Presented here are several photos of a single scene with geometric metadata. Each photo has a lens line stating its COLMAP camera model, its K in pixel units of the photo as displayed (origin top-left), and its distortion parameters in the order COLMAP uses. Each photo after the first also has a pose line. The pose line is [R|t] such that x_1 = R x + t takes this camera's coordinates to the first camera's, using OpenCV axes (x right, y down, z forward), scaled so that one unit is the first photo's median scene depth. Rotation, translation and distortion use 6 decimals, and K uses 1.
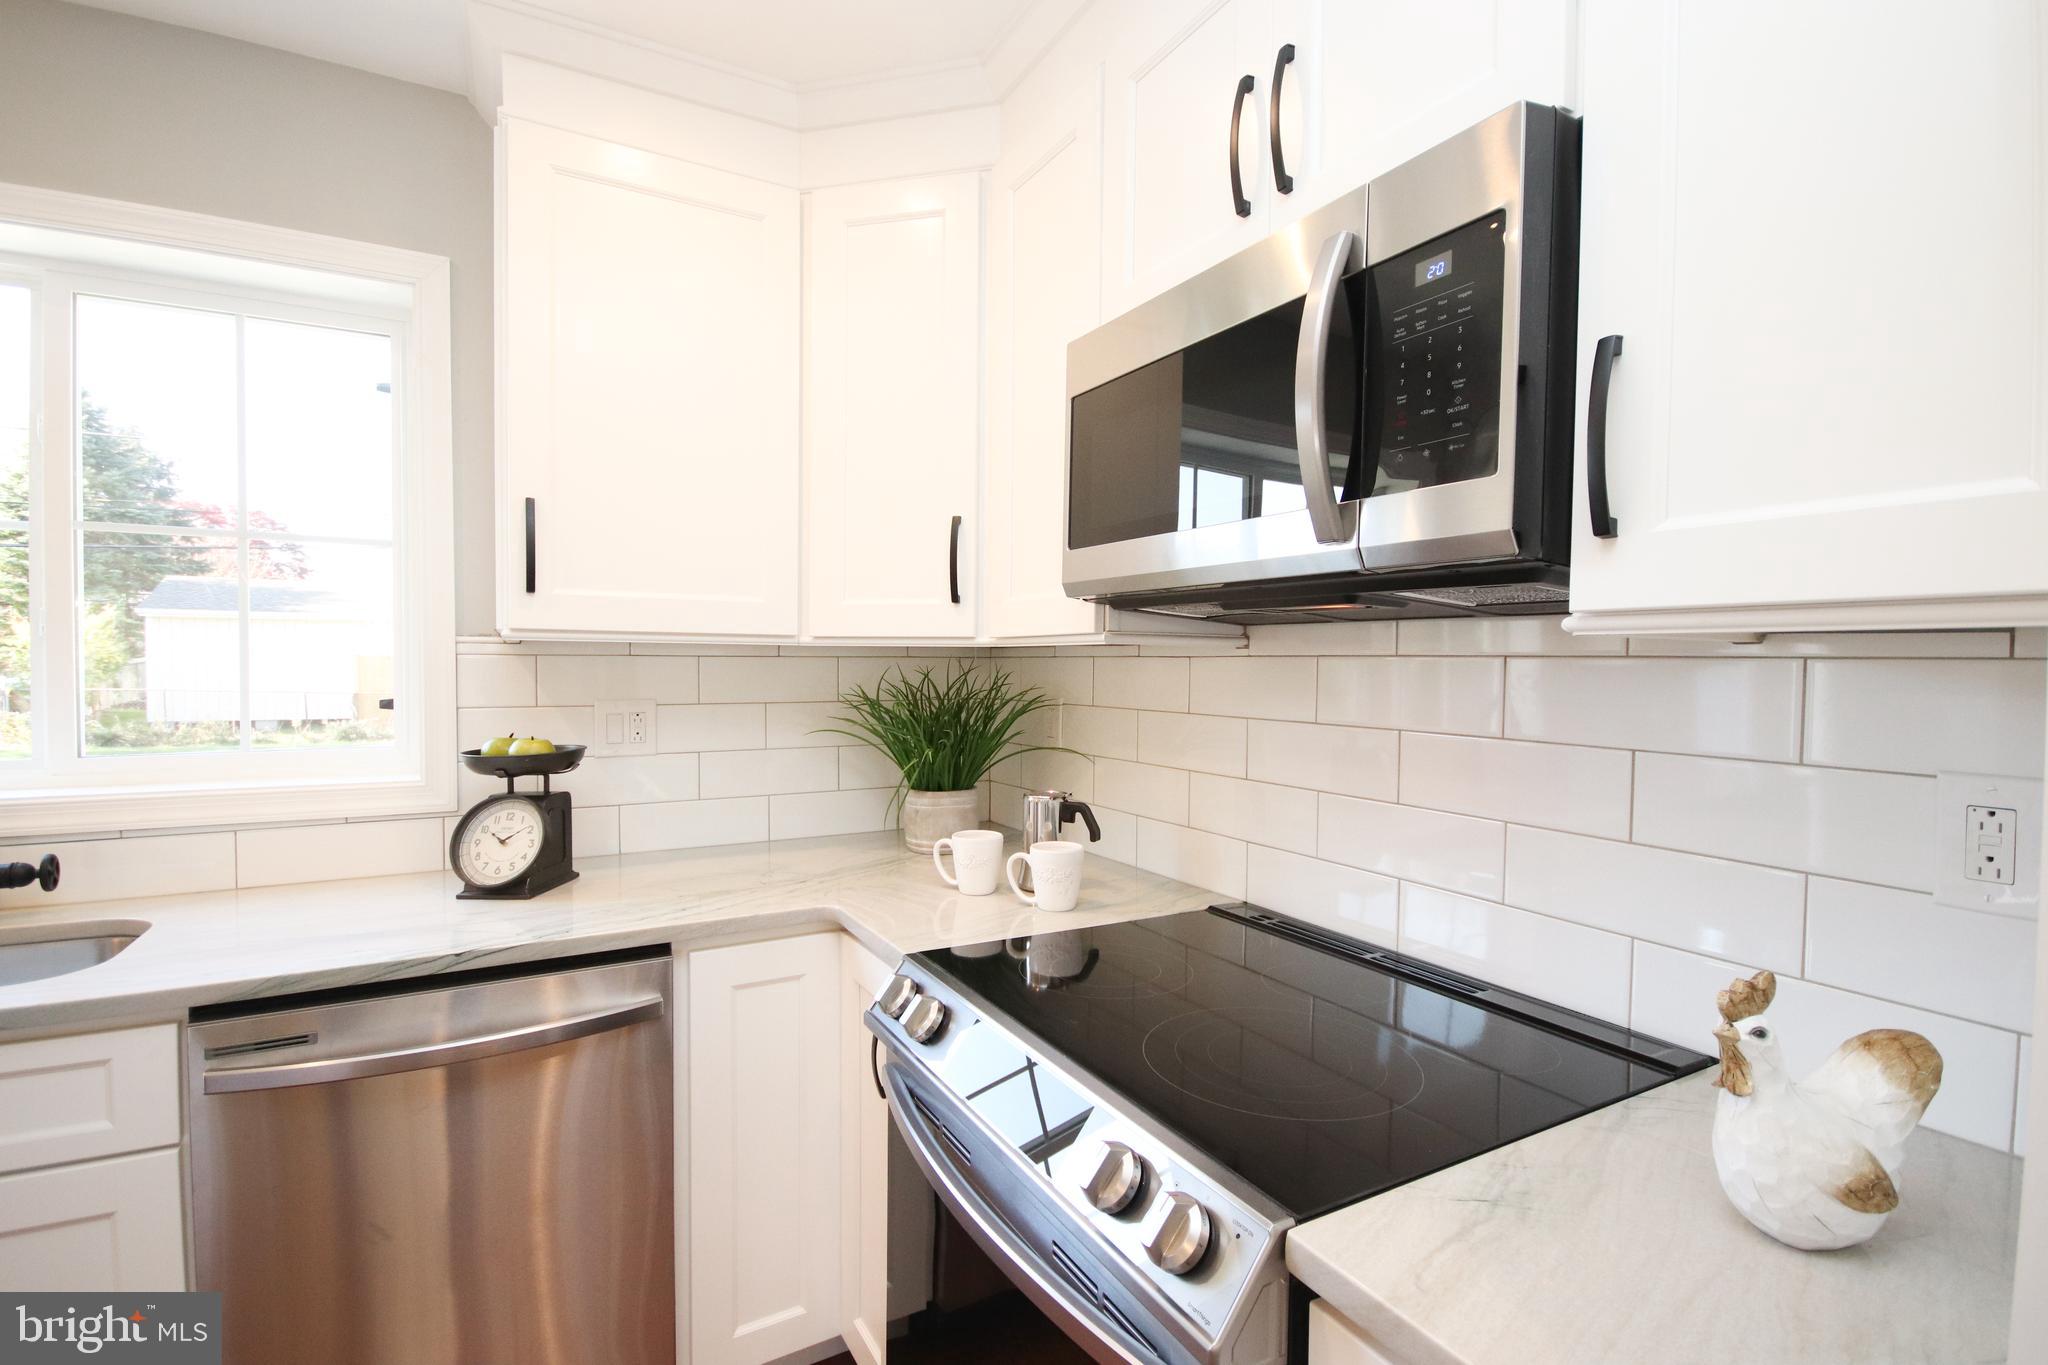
lens RADIAL K [[970.9, 0, 1014.9], [0, 970.9, 680.2], [0, 0, 1]] dist [-0.001582, -0.004354]
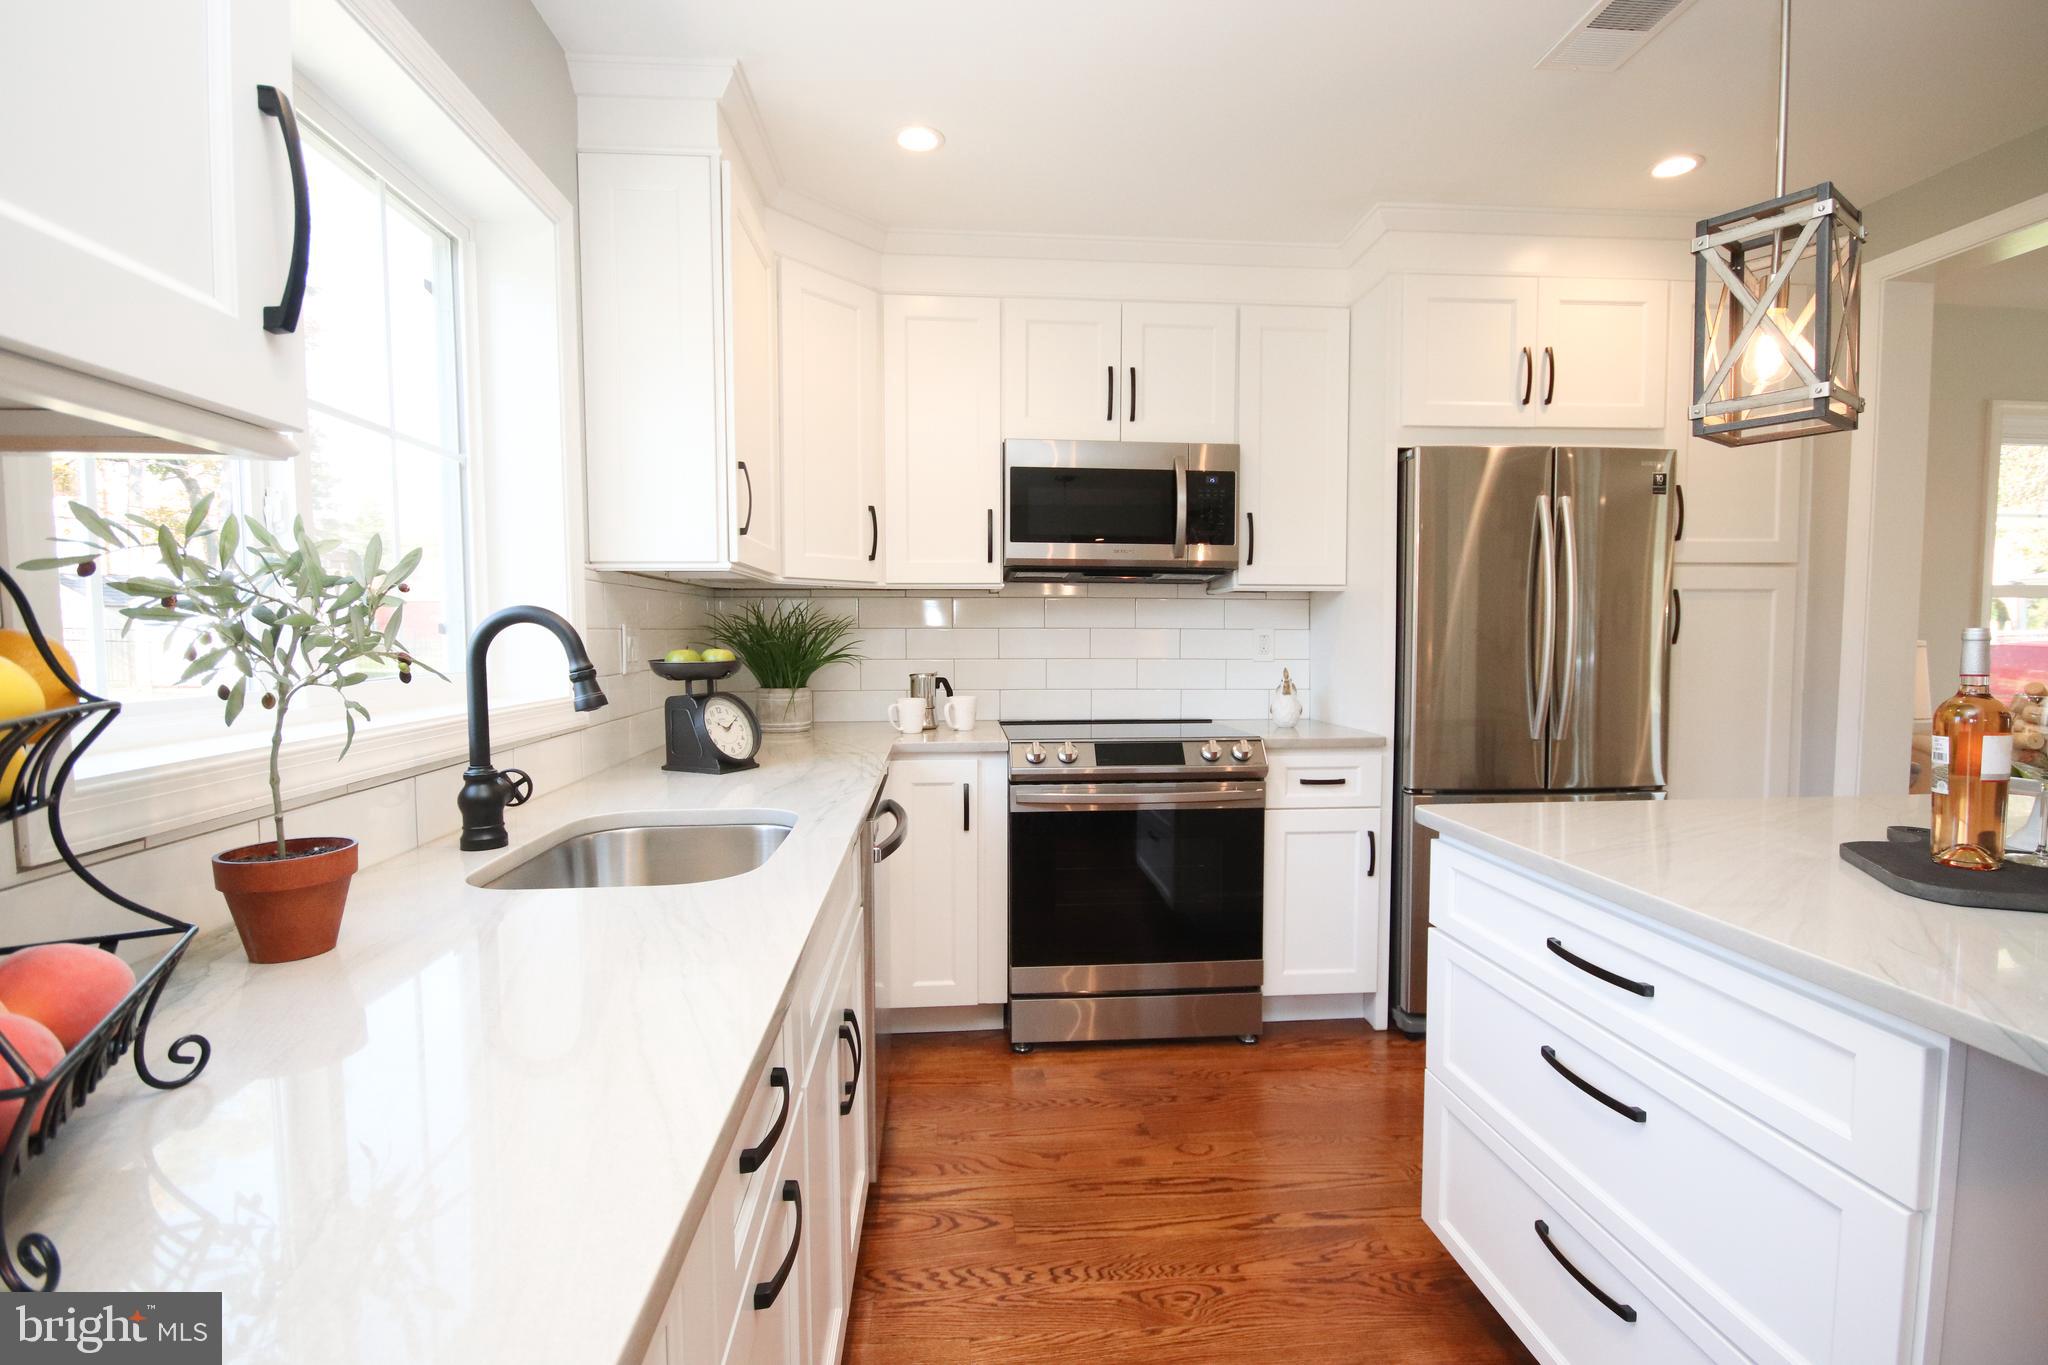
lens RADIAL K [[970.9, 0, 1026.0], [0, 970.9, 687.8], [0, 0, 1]] dist [-0.001582, -0.004354]
pose [[0.399472, -0.055120, 0.915087, -1.705243], [0.019815, 0.998477, 0.051493, 0.062546], [-0.916531, -0.002437, 0.399956, 0.149601]]
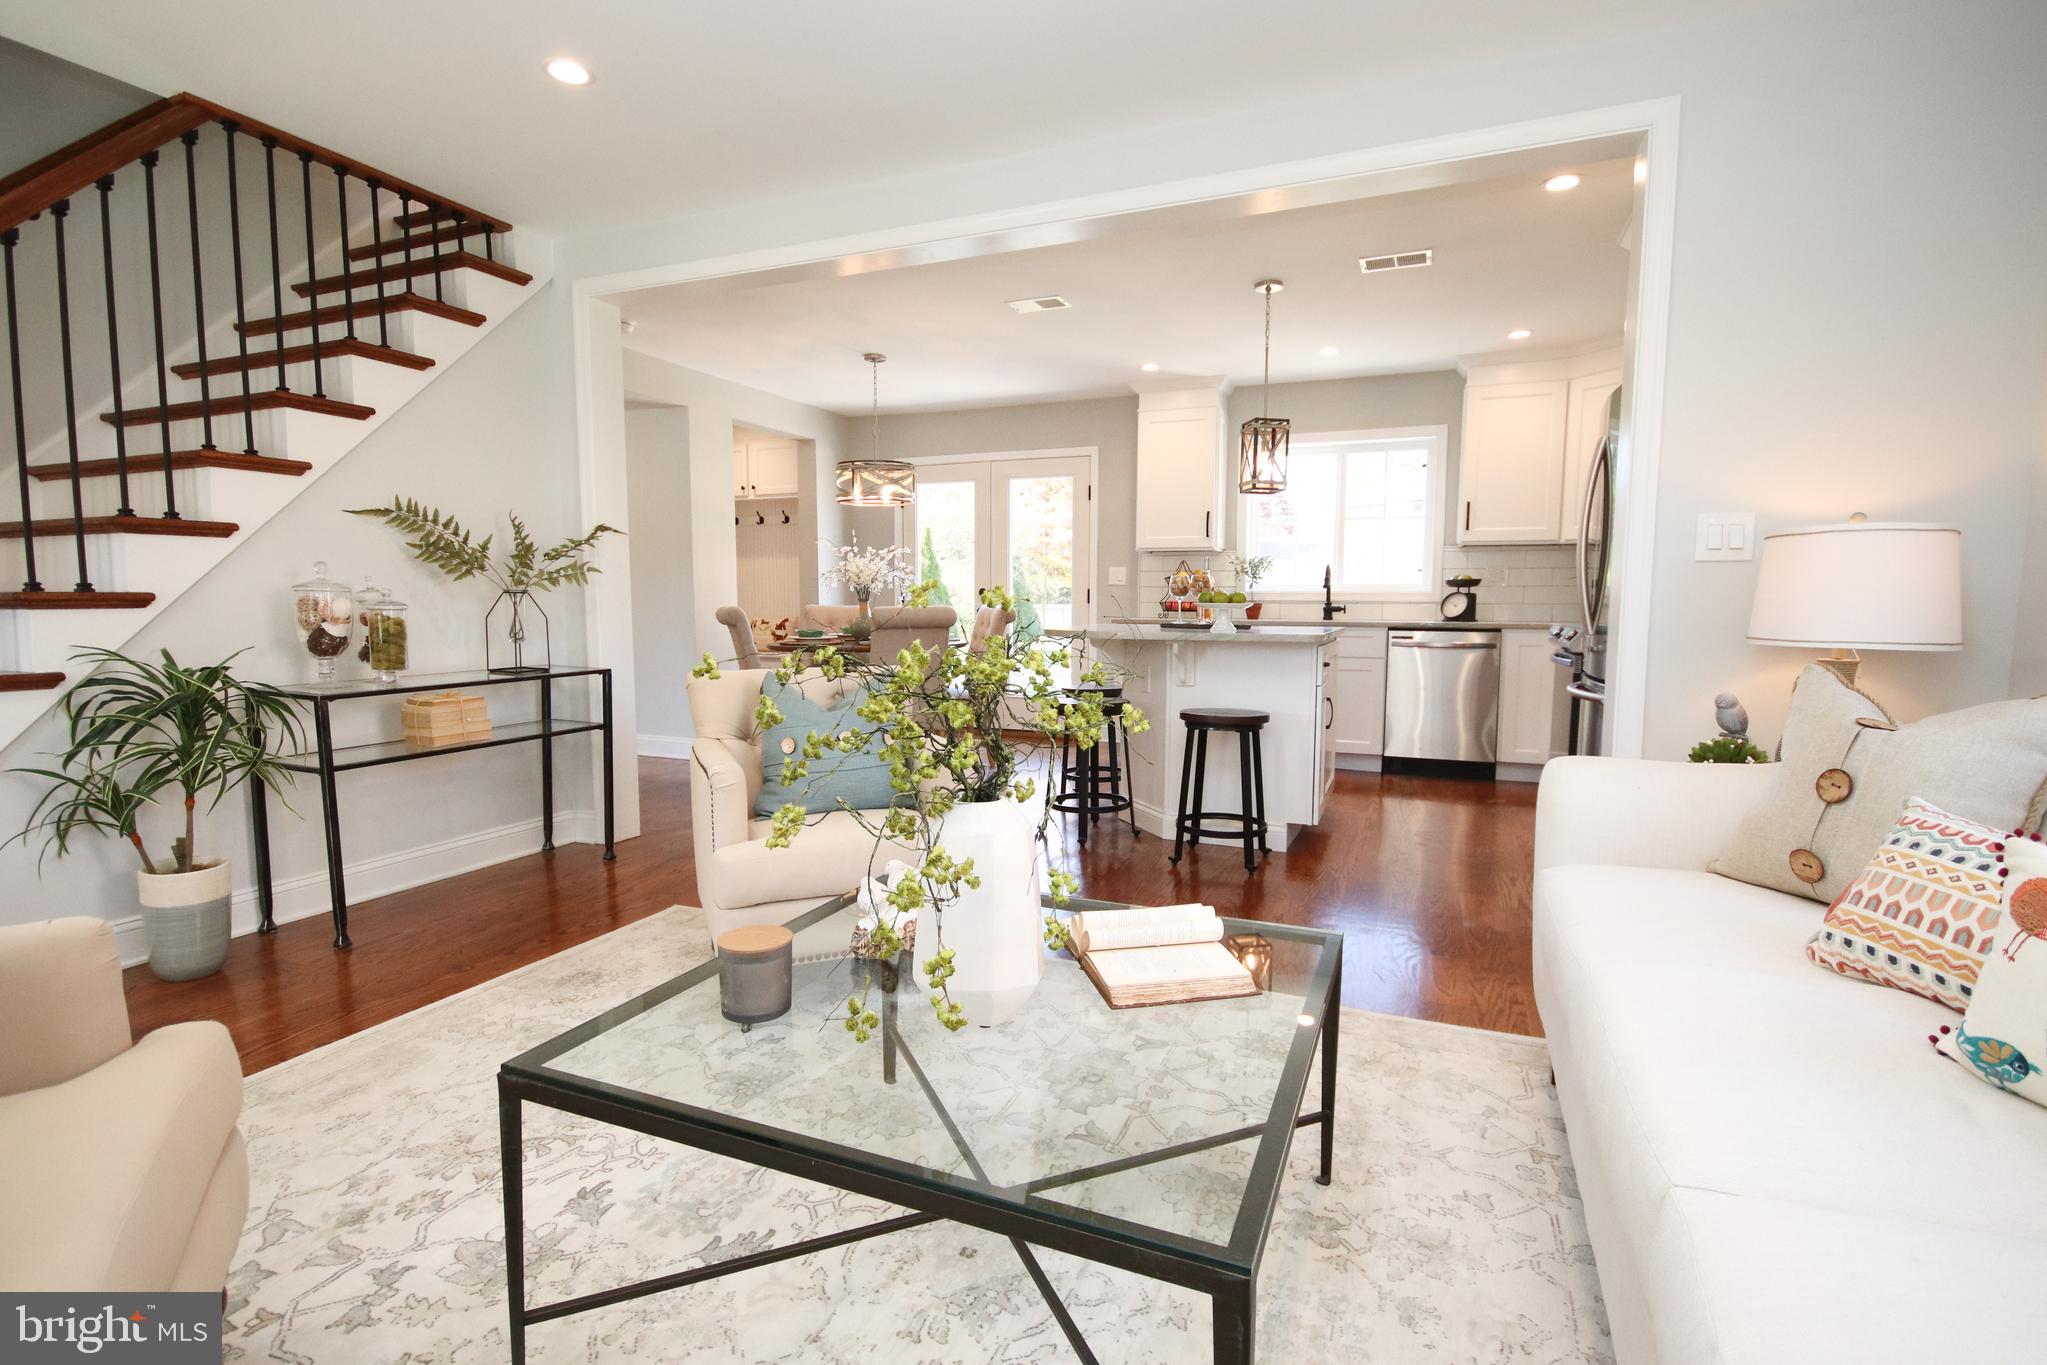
lens RADIAL K [[970.4, 0, 1047.8], [0, 970.4, 685.1], [0, 0, 1]] dist [-0.001582, -0.004354]
pose [[0.636193, 0.064199, -0.768854, 1.314870], [-0.017361, 0.997471, 0.068923, 0.261319], [0.771335, -0.030500, 0.635698, -2.500094]]
